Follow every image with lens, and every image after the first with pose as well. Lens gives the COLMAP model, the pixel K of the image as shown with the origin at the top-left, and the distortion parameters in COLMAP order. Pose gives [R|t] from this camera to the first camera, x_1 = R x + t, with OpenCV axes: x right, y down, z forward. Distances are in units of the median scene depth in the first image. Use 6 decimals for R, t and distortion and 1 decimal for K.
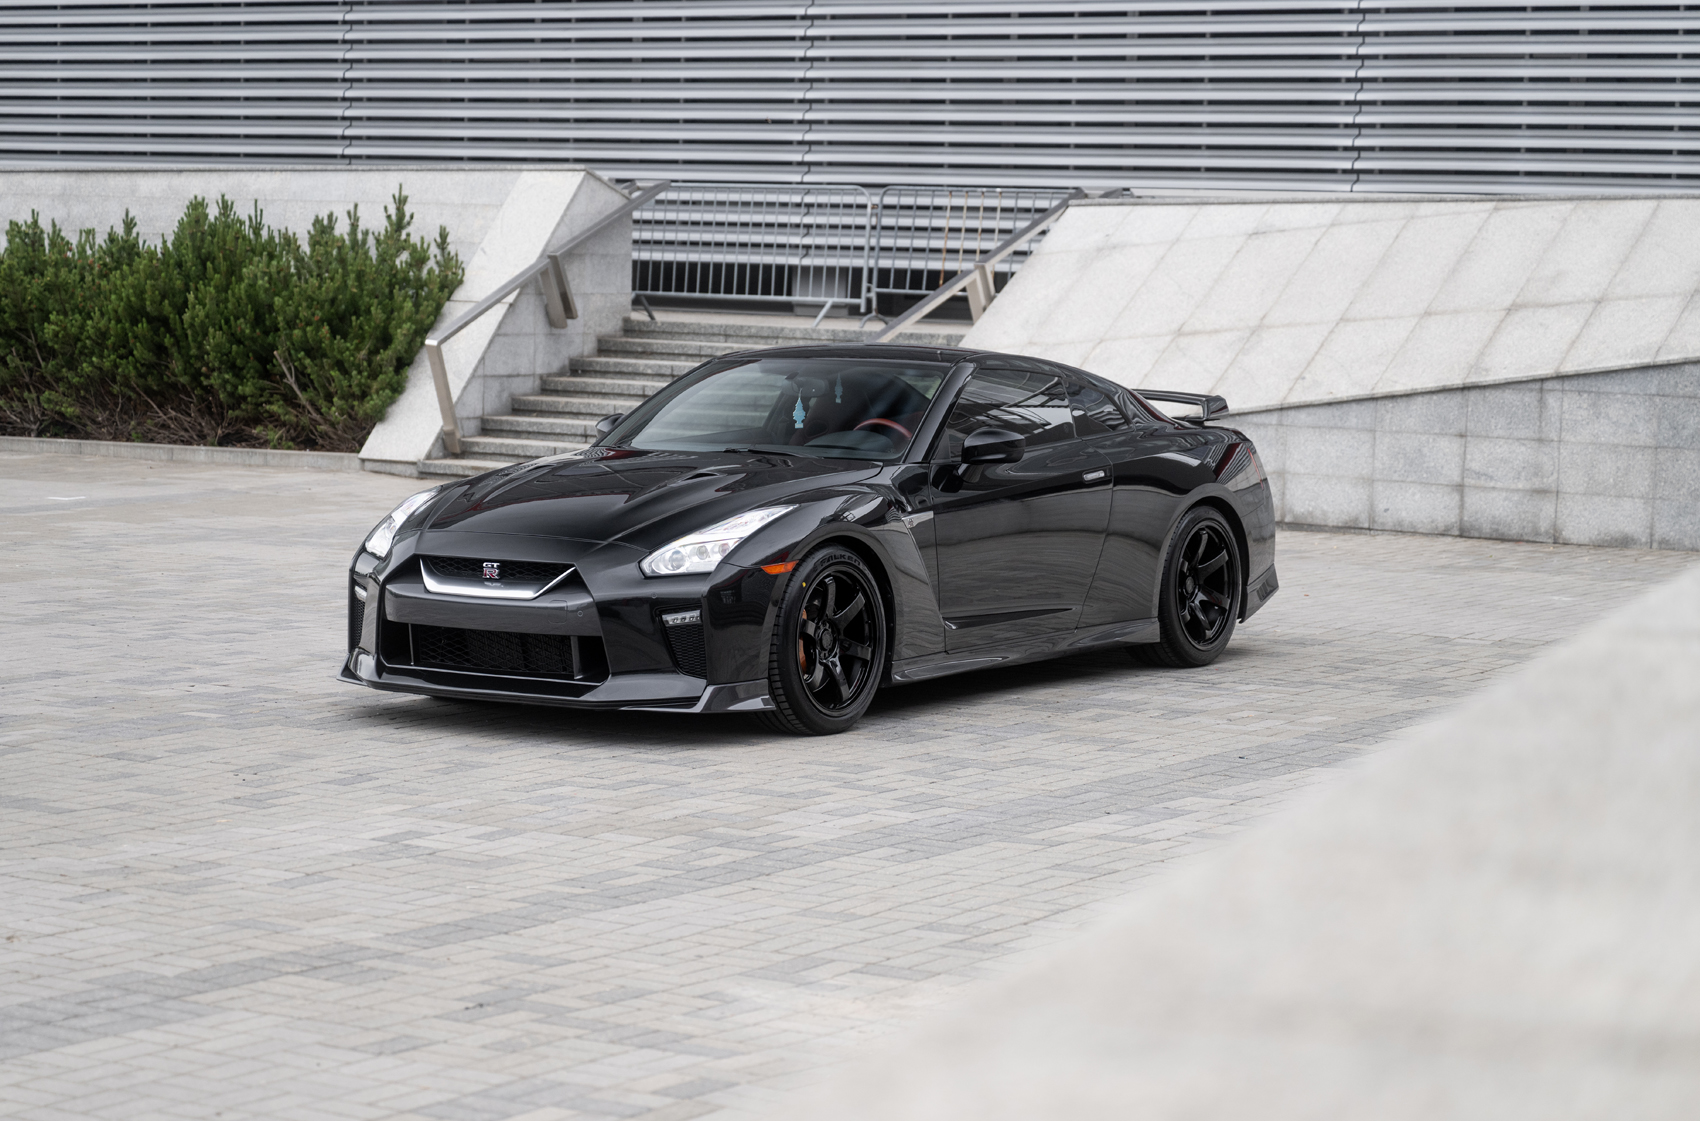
lens RADIAL K [[3866.7, 0, 776.1], [0, 3866.7, 603.9], [0, 0, 1]] dist [0.008515, 0.115473]
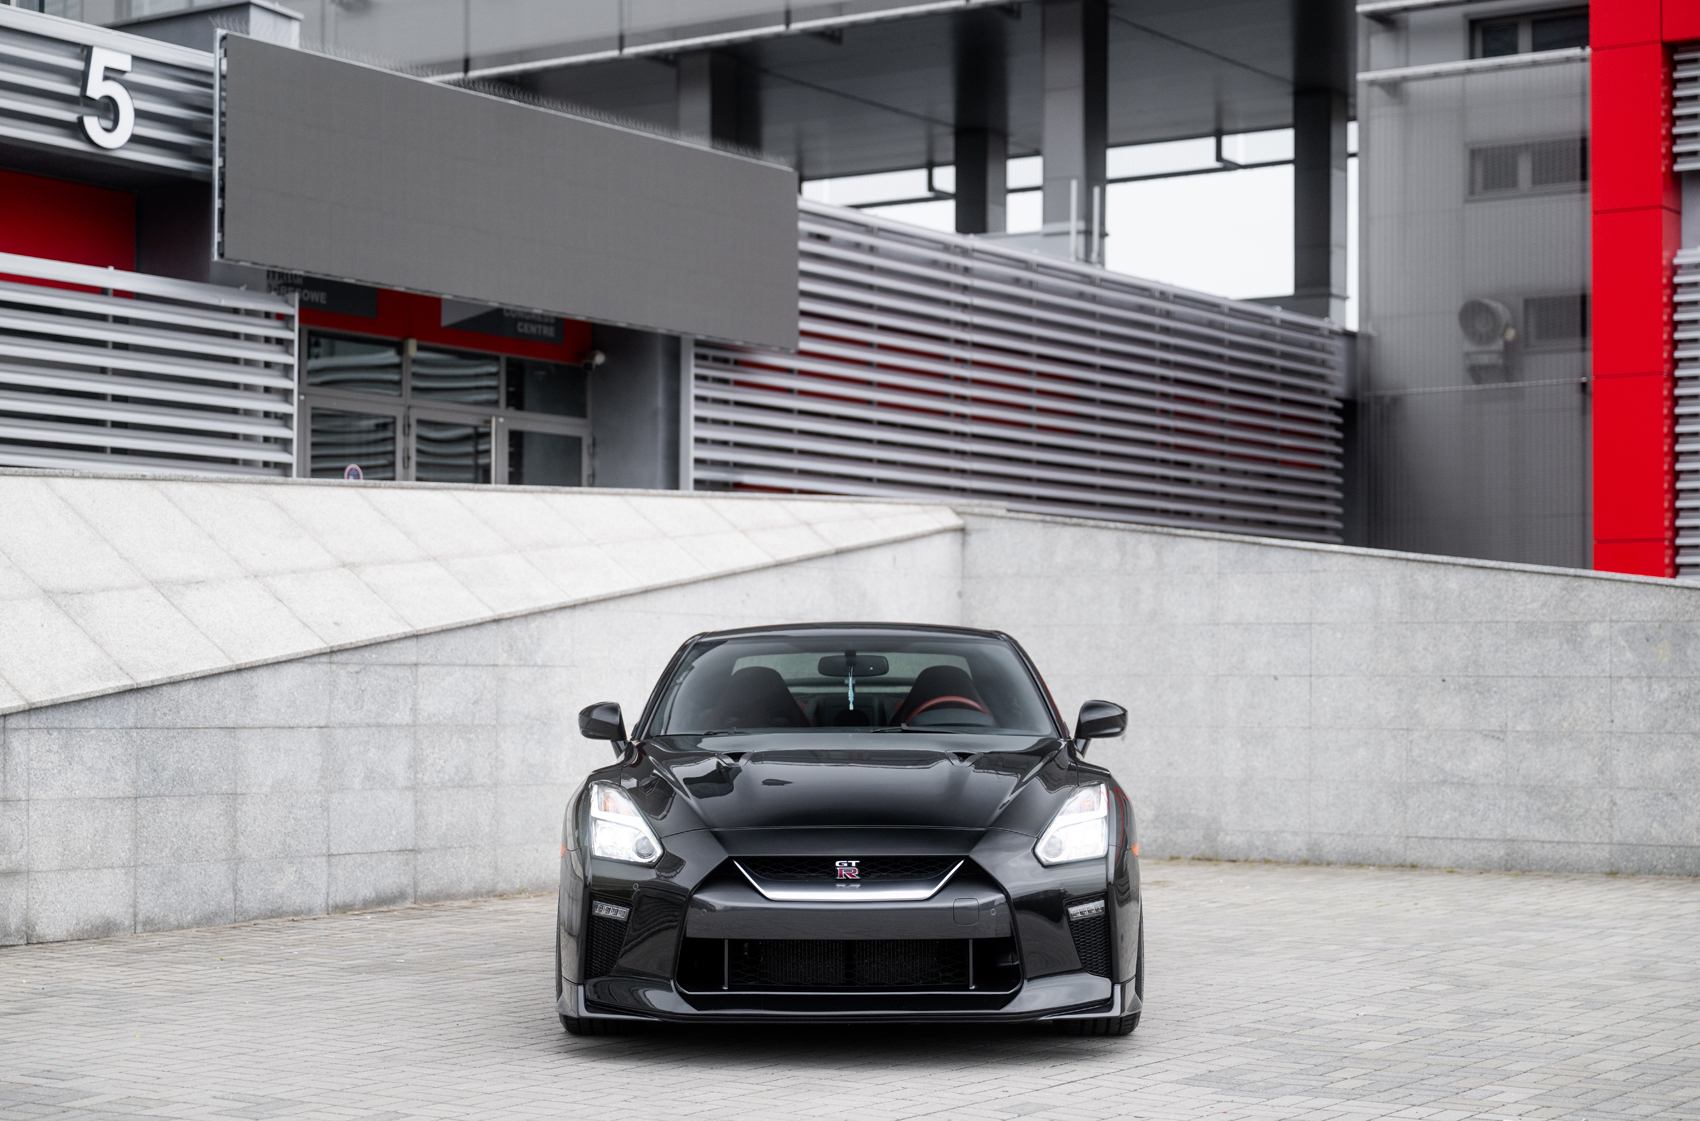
lens RADIAL K [[3083.9, 0, 850.0], [0, 3083.9, 560.5], [0, 0, 1]] dist [0.003130, 0.017687]
pose [[0.002473, 0.017319, 0.999847, -0.355295], [0.092447, 0.995564, -0.017473, -0.060308], [-0.995715, 0.092476, 0.000861, 0.821604]]
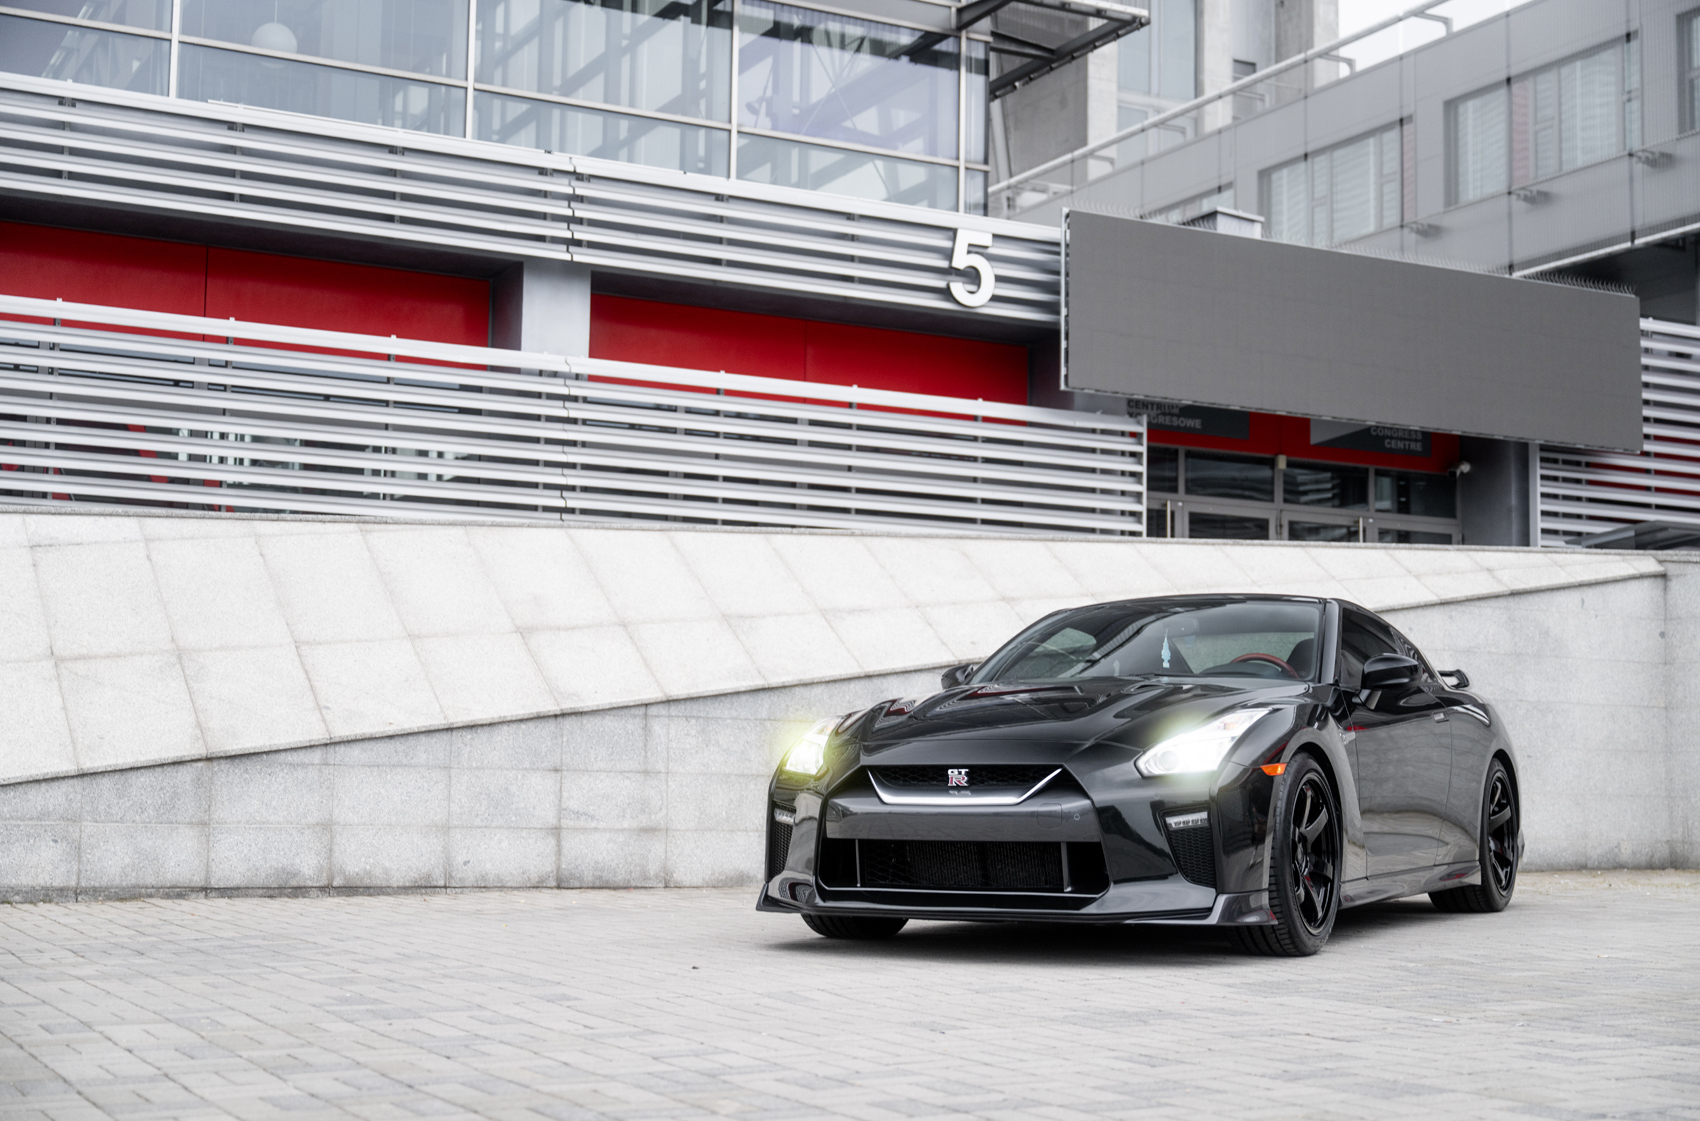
lens RADIAL K [[2355.2, 0, 857.7], [0, 2355.2, 580.7], [0, 0, 1]] dist [0.010860, -0.029269]
pose [[0.466473, 0.065755, 0.882088, -0.254521], [0.083020, 0.989576, -0.117671, -0.017648], [-0.880631, 0.128121, 0.456151, 0.686743]]
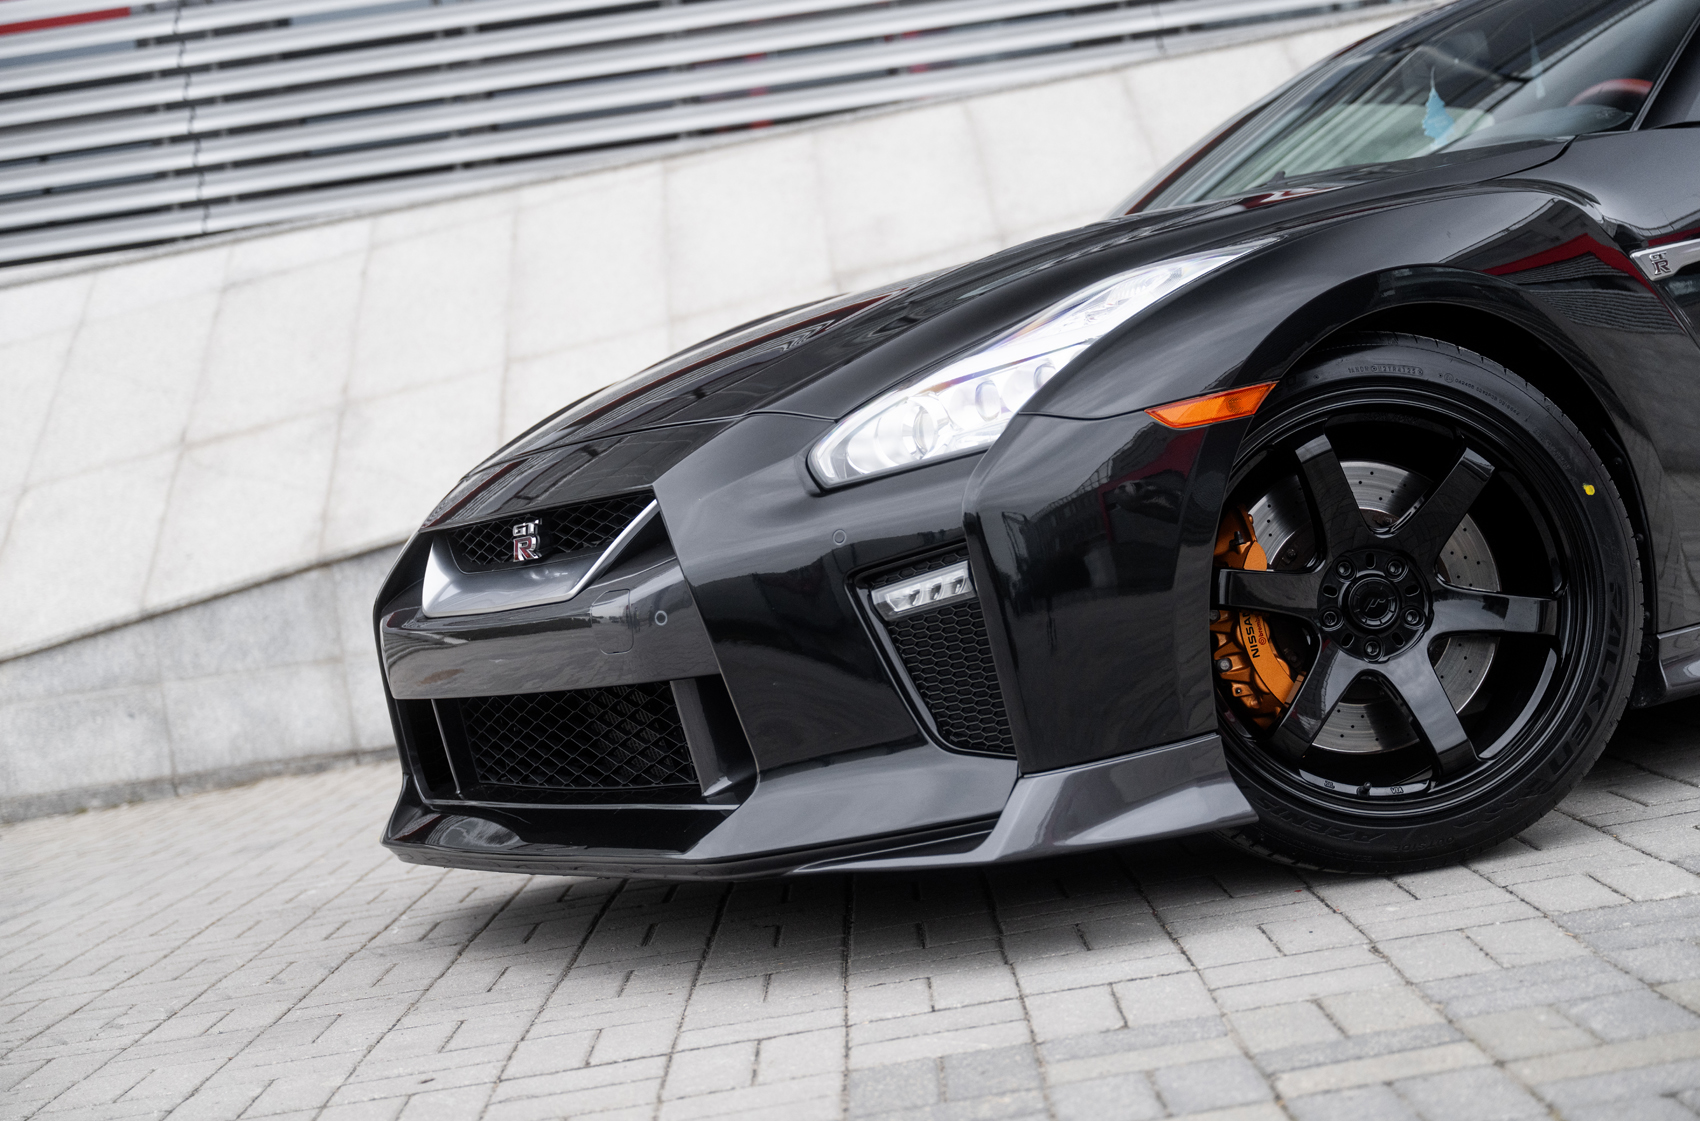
lens RADIAL K [[2630.8, 0, 850.0], [0, 2630.8, 560.5], [0, 0, 1]] dist [0.023489, 0.016482]
pose [[0.816364, -0.149308, 0.557904, -0.031775], [0.215491, 0.974990, -0.054392, -0.014404], [-0.535829, 0.164627, 0.828121, 0.687750]]
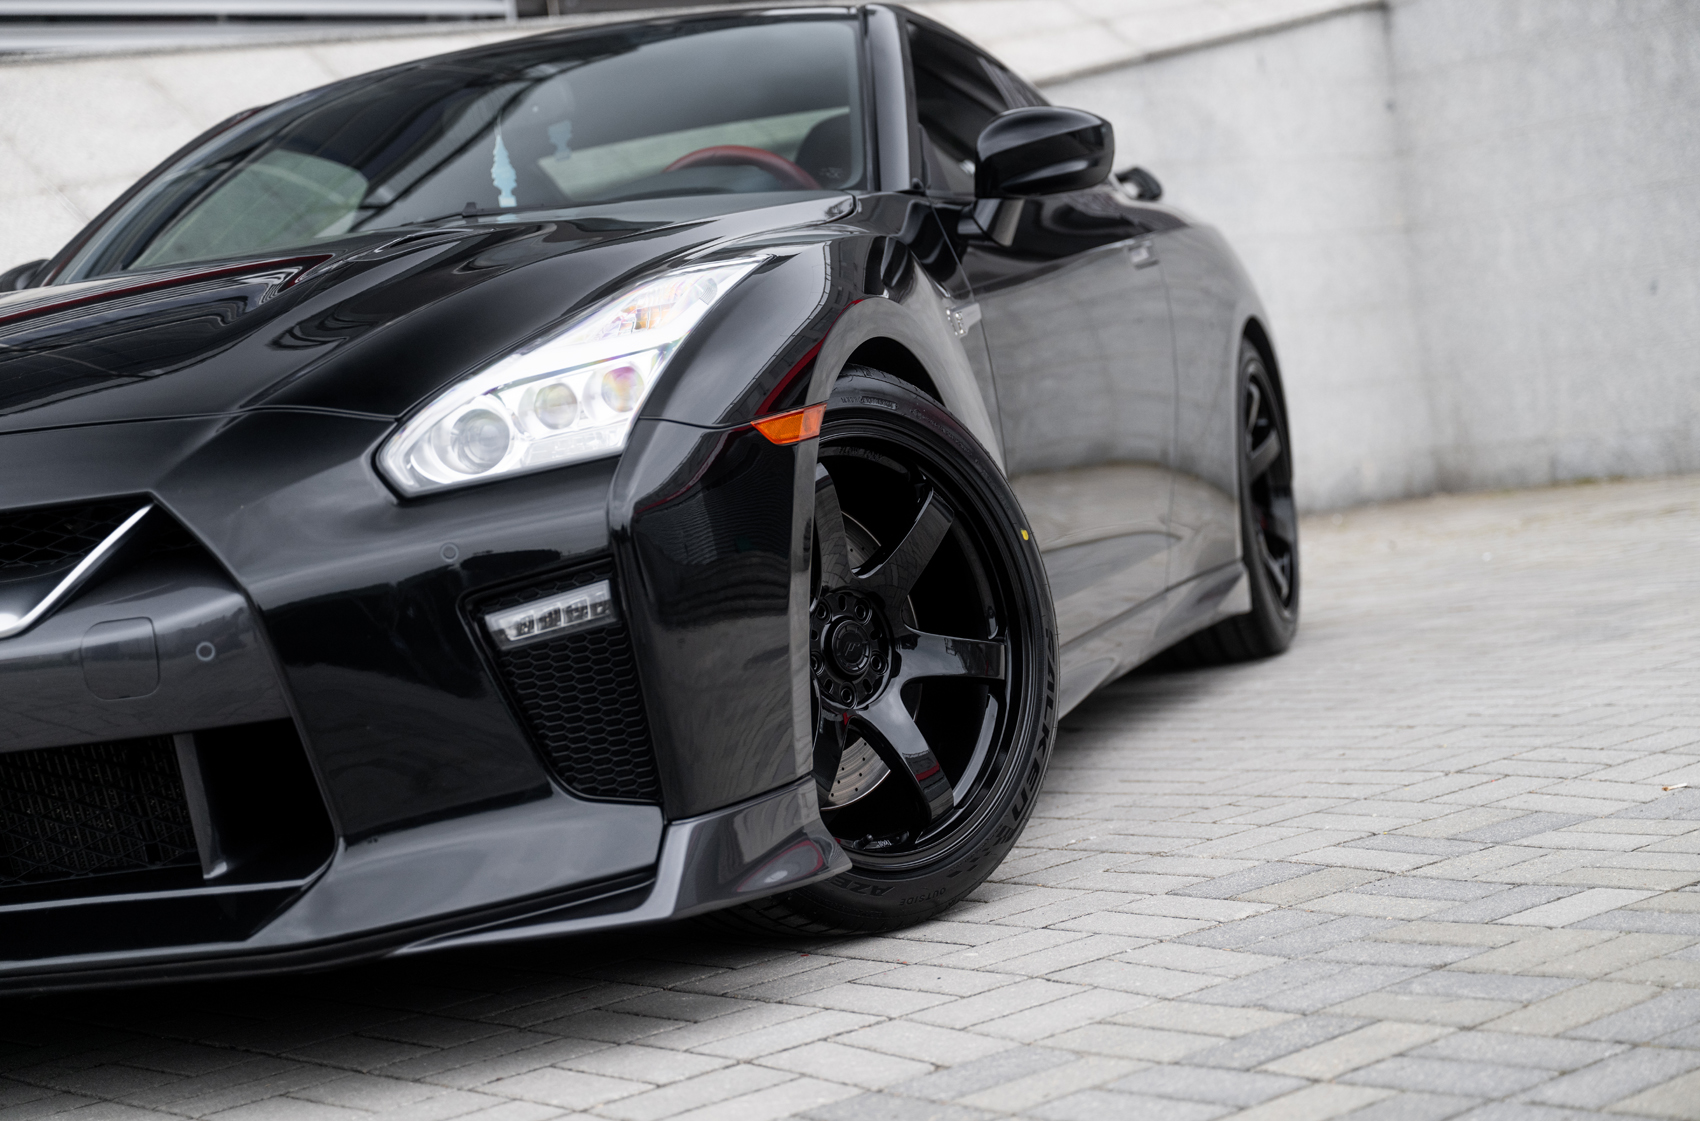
lens RADIAL K [[3058.2, 0, 857.2], [0, 3058.2, 566.0], [0, 0, 1]] dist [0.032742, -0.113568]
pose [[0.273817, -0.092599, 0.957314, -0.079207], [0.217079, 0.975620, 0.032280, -0.022893], [-0.936964, 0.198974, 0.287242, 0.744977]]
